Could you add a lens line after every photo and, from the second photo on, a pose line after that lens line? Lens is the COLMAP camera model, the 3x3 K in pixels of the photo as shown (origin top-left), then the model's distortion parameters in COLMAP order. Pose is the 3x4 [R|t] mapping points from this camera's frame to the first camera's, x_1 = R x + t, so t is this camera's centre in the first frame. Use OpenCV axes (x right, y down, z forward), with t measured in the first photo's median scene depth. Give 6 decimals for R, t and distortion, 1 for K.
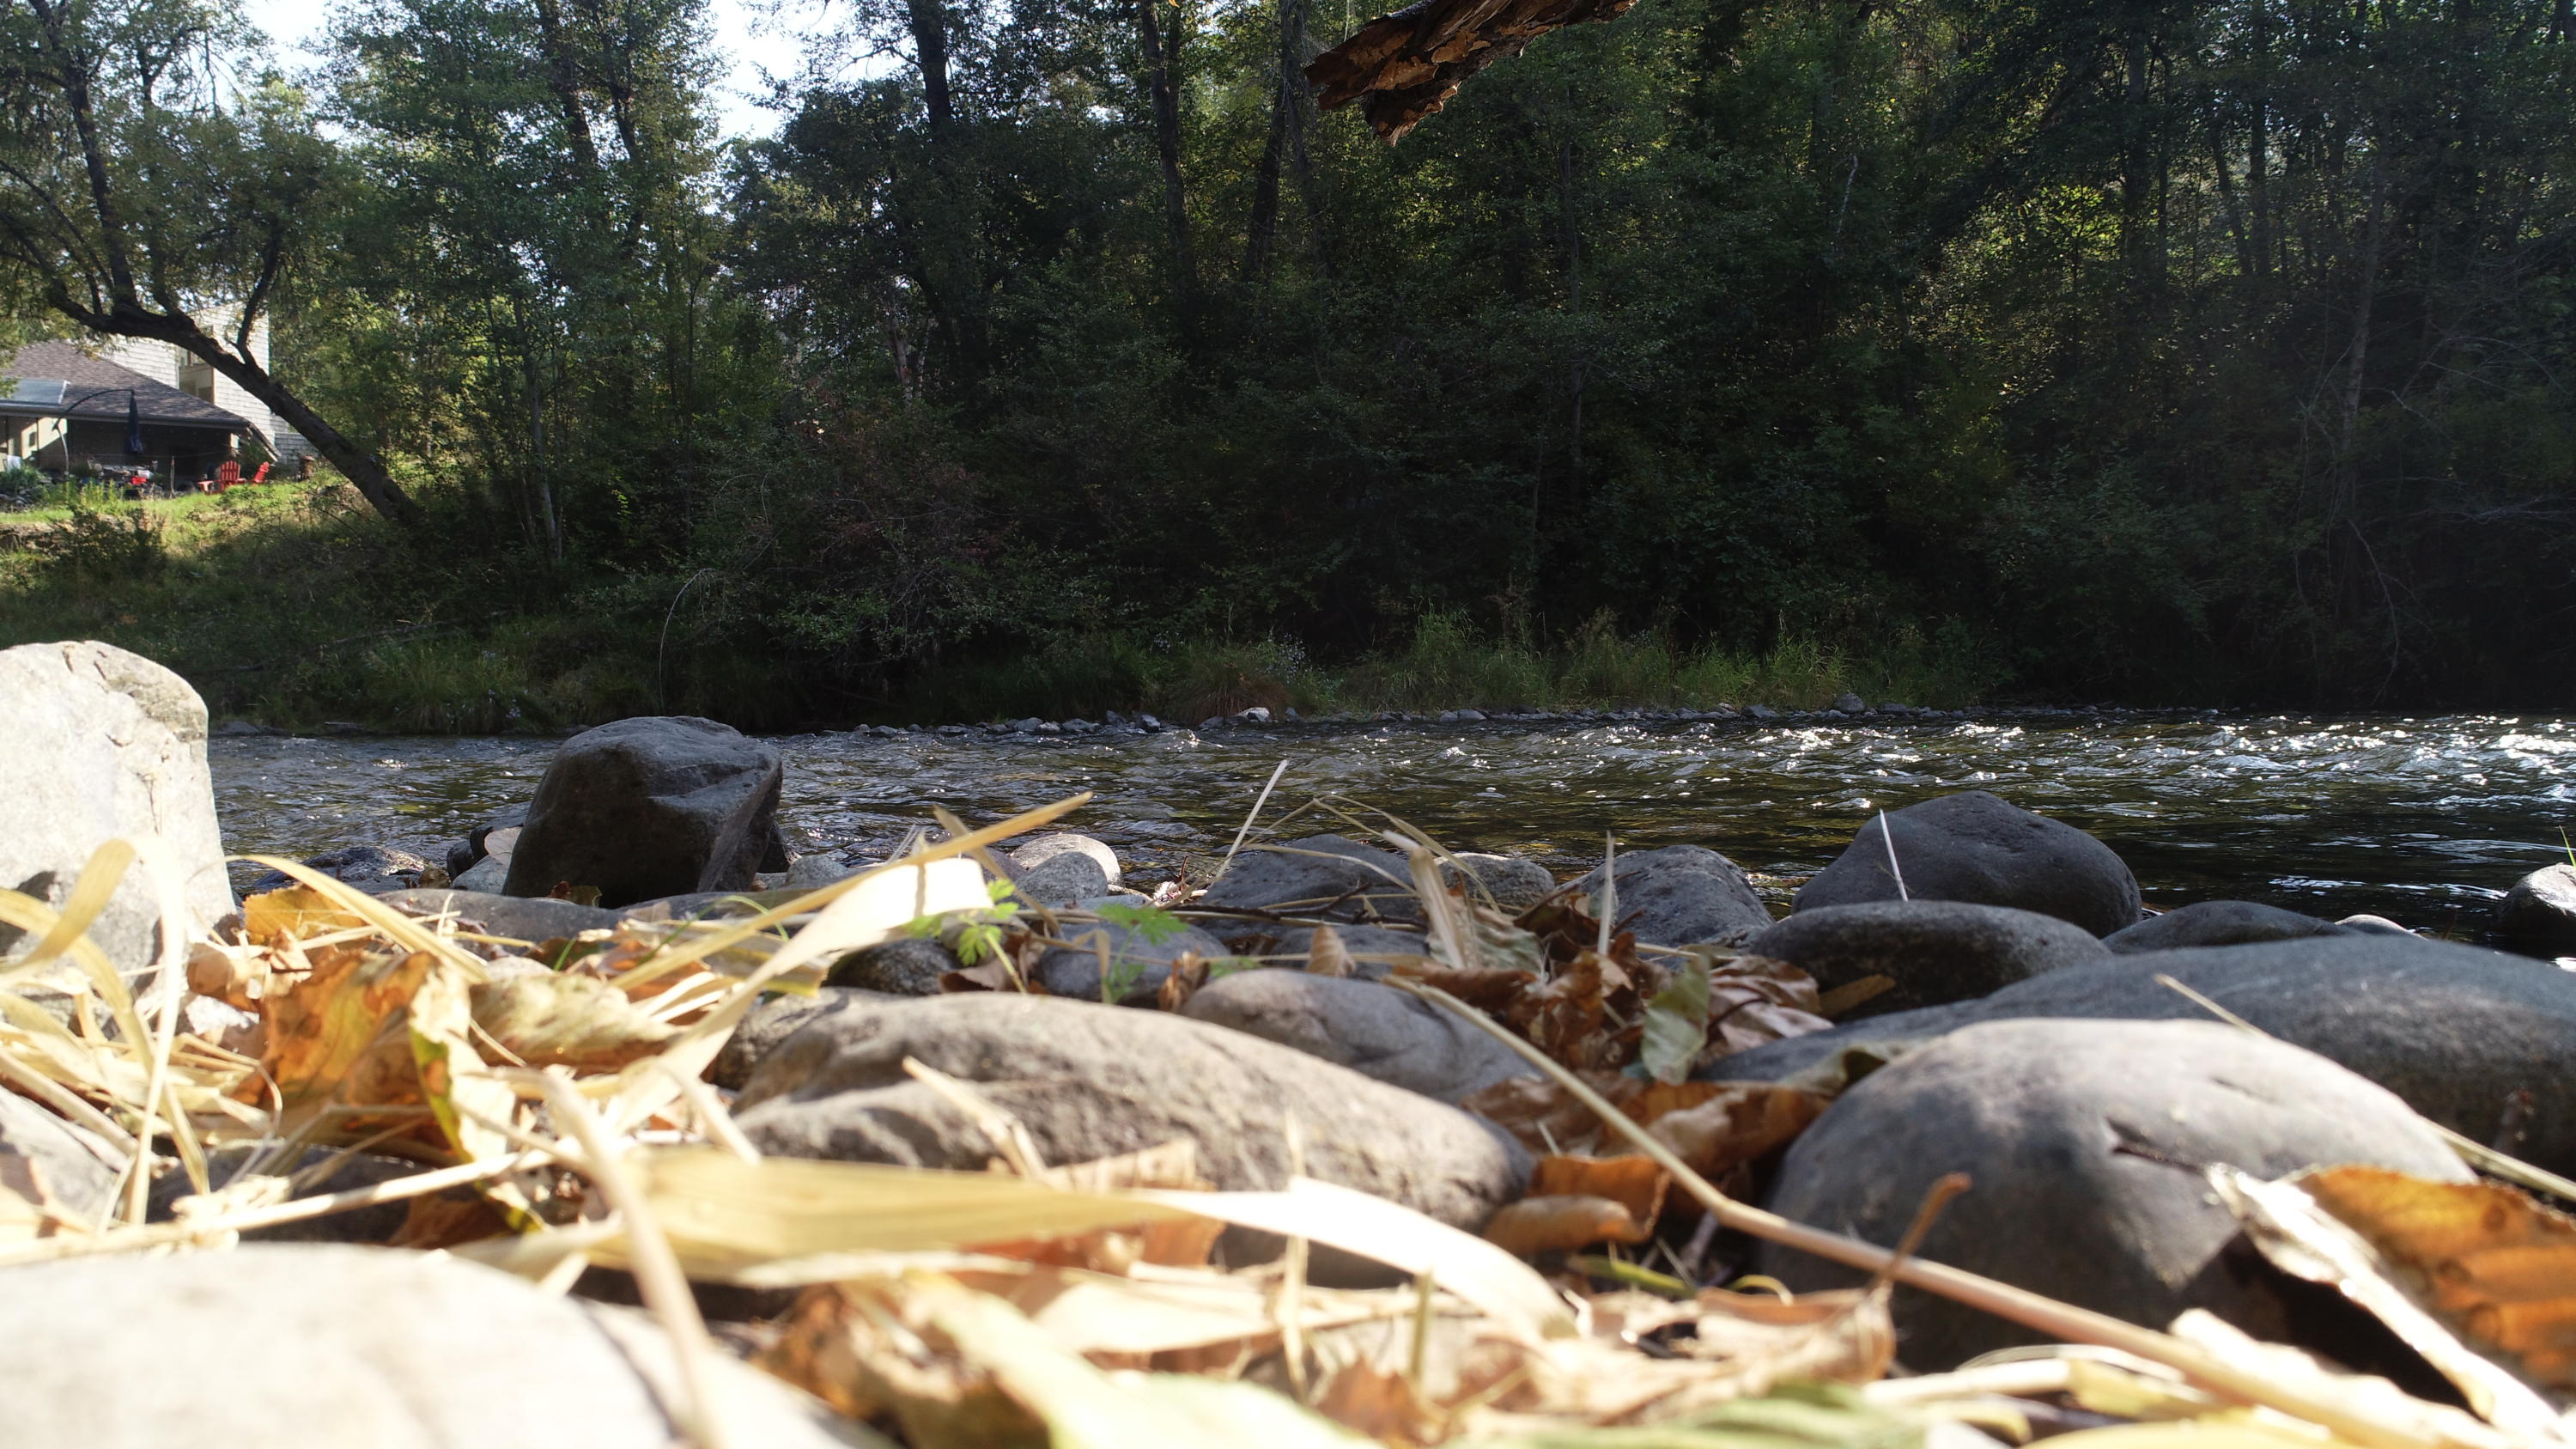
lens RADIAL K [[1719.8, 0, 1285.1], [0, 1719.8, 726.6], [0, 0, 1]] dist [-0.002165, 0.002199]
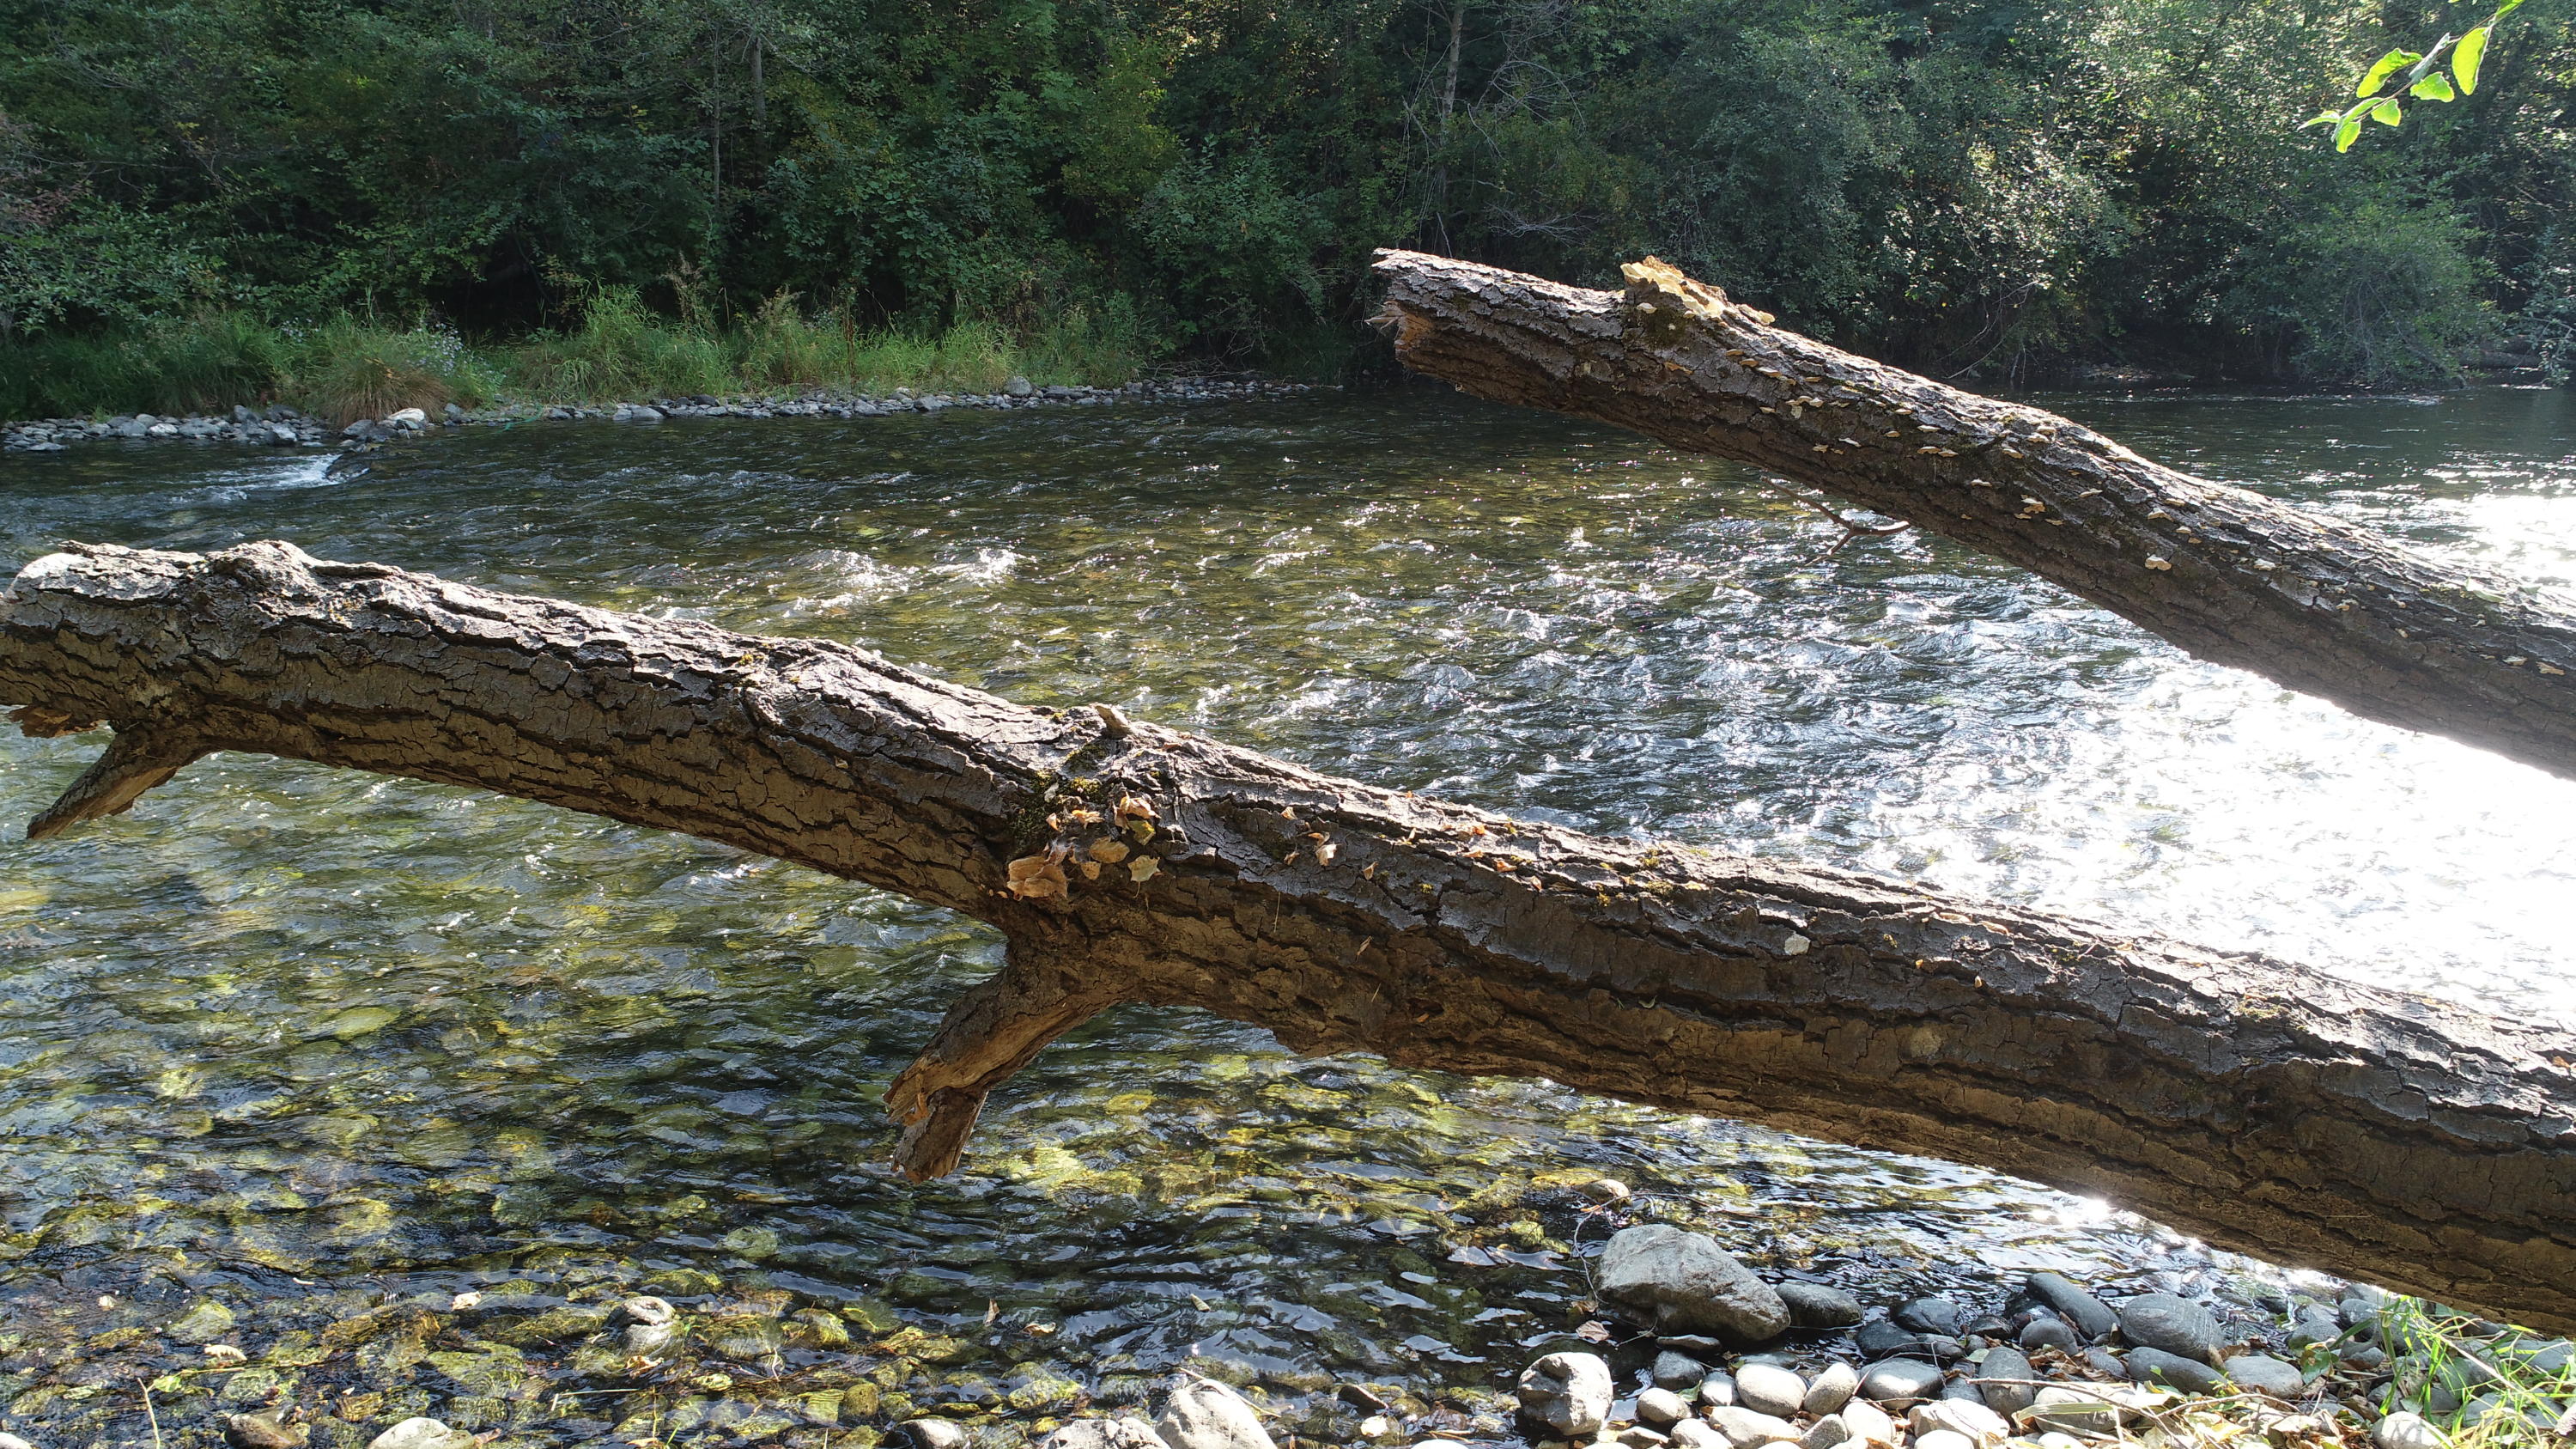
lens RADIAL K [[1719.8, 0, 1285.0], [0, 1719.8, 734.2], [0, 0, 1]] dist [-0.002165, 0.002199]
pose [[0.922188, -0.093816, 0.375191, 0.050600], [-0.008010, 0.965290, 0.261058, -0.079409], [-0.386659, -0.243750, 0.889427, -0.079549]]
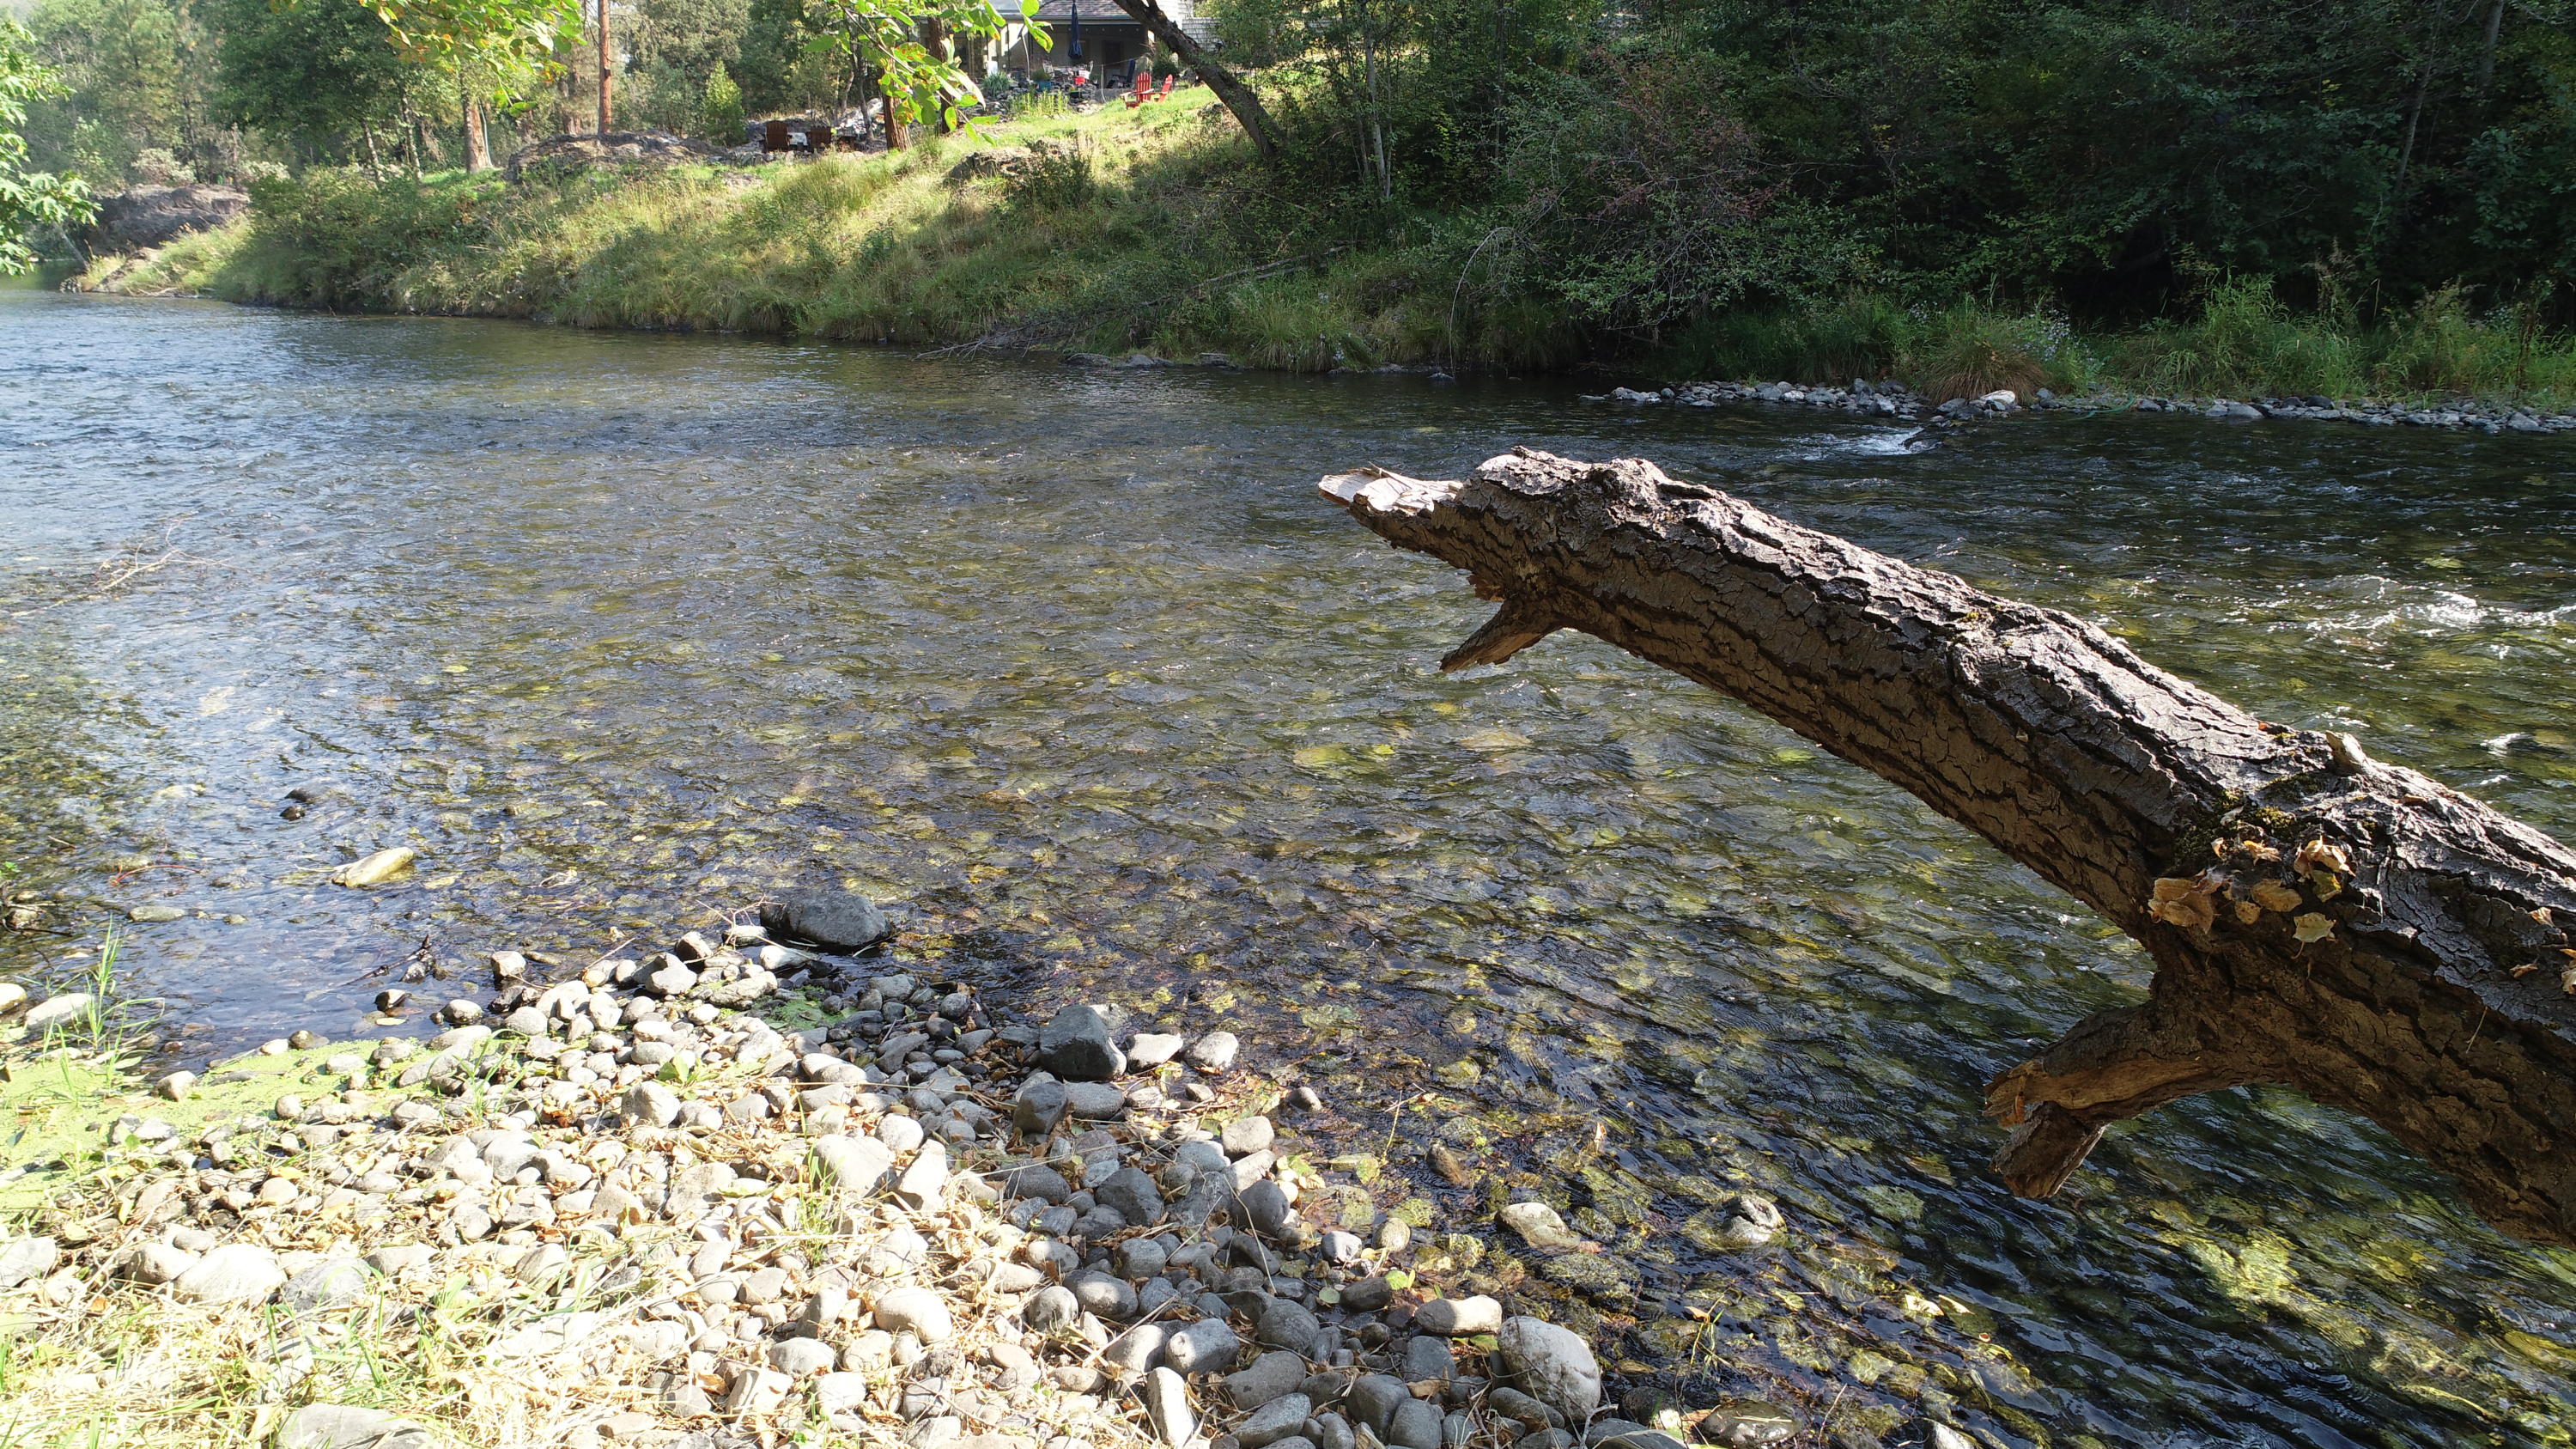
lens RADIAL K [[1719.8, 0, 1284.8], [0, 1719.8, 734.5], [0, 0, 1]] dist [-0.002165, 0.002199]
pose [[0.886023, 0.134619, -0.443667, 0.073761], [-0.009536, 0.962009, 0.272853, -0.076815], [0.463543, -0.237523, 0.853646, -0.081943]]
